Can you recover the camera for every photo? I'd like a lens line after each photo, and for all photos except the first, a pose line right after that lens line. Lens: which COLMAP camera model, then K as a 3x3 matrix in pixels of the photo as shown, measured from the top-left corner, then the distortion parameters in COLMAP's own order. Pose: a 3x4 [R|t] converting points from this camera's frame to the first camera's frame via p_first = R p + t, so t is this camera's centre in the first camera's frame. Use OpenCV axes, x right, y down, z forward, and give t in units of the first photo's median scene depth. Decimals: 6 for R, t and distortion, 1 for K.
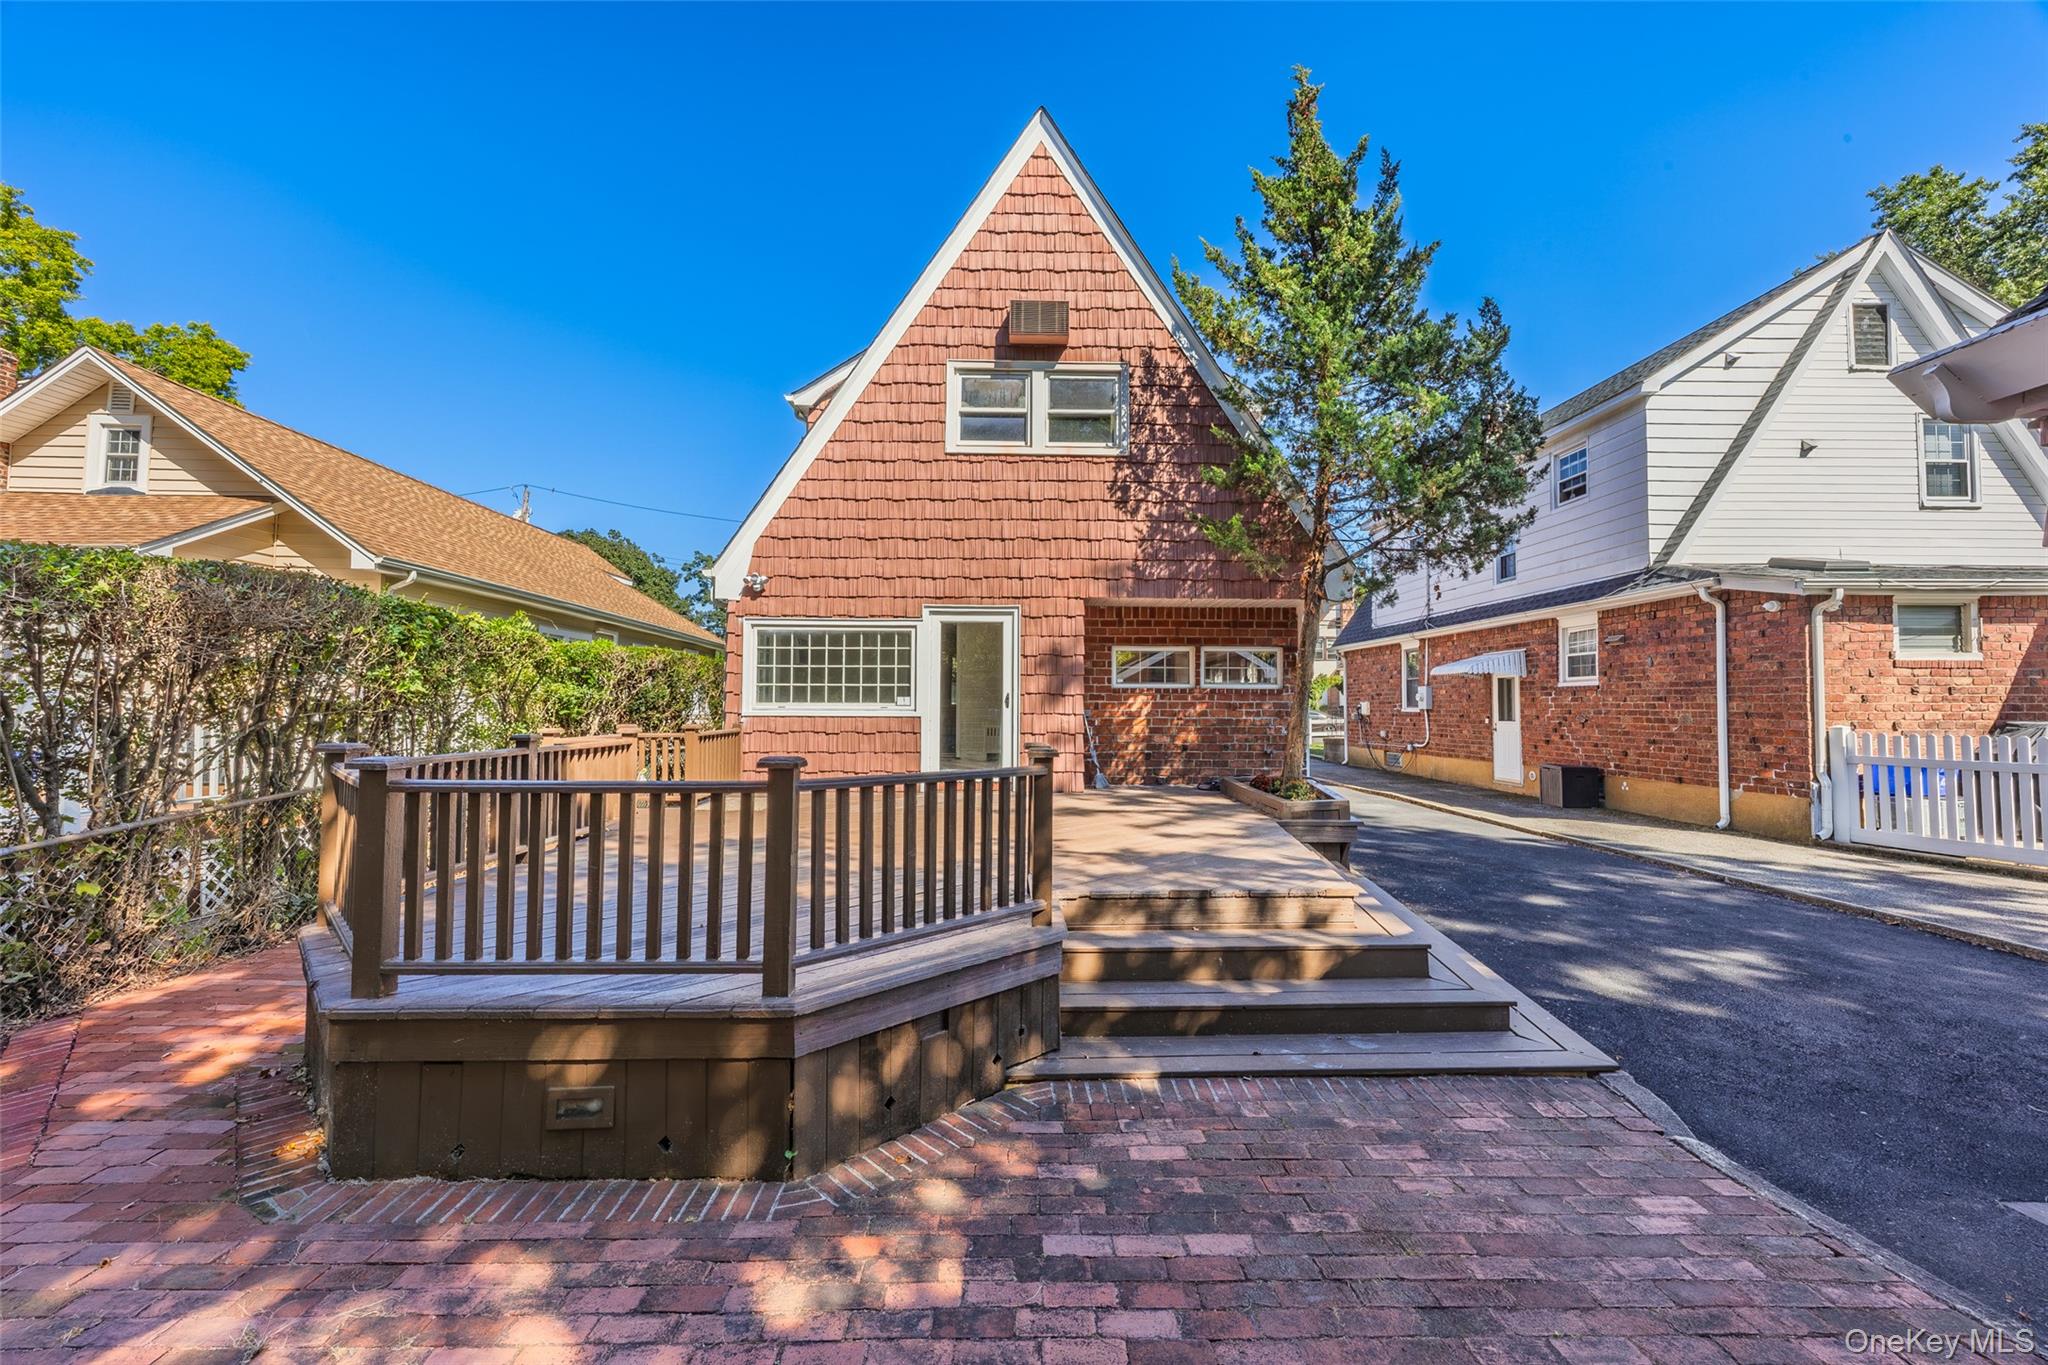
lens RADIAL K [[815.0, 0, 1024.0], [0, 815.0, 682.5], [0, 0, 1]] dist [0.002660, 0.000095]
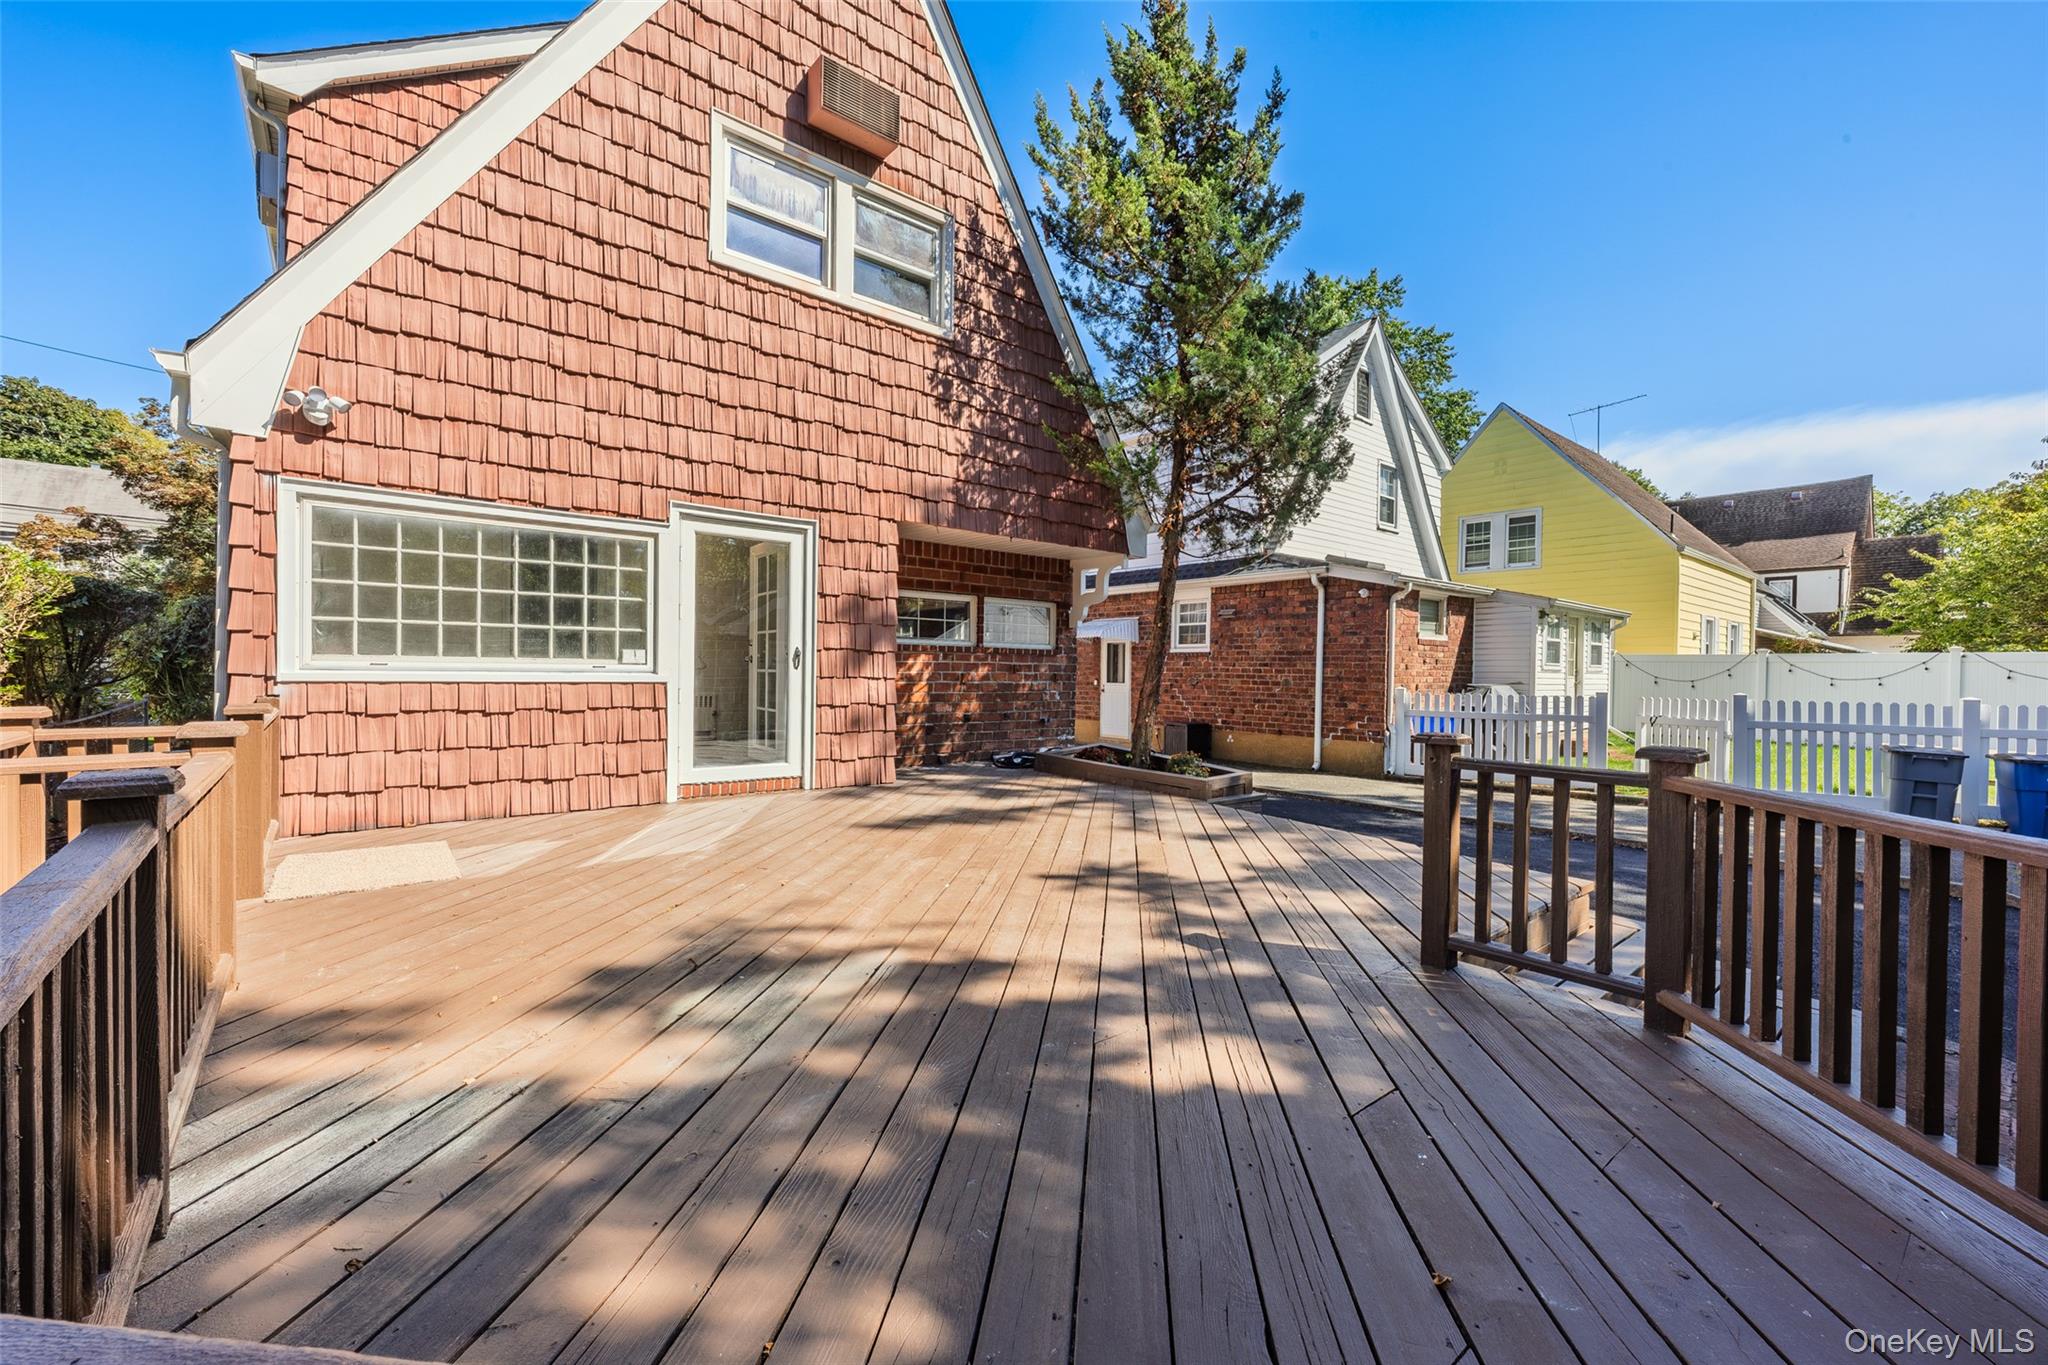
lens RADIAL K [[831.9, 0, 1031.7], [0, 831.9, 687.1], [0, 0, 1]] dist [0.006723, -0.000067]
pose [[0.776152, -0.005970, 0.630517, -0.307106], [-0.029964, 0.998476, 0.046339, 0.007770], [-0.629833, -0.054859, 0.774791, 0.328151]]
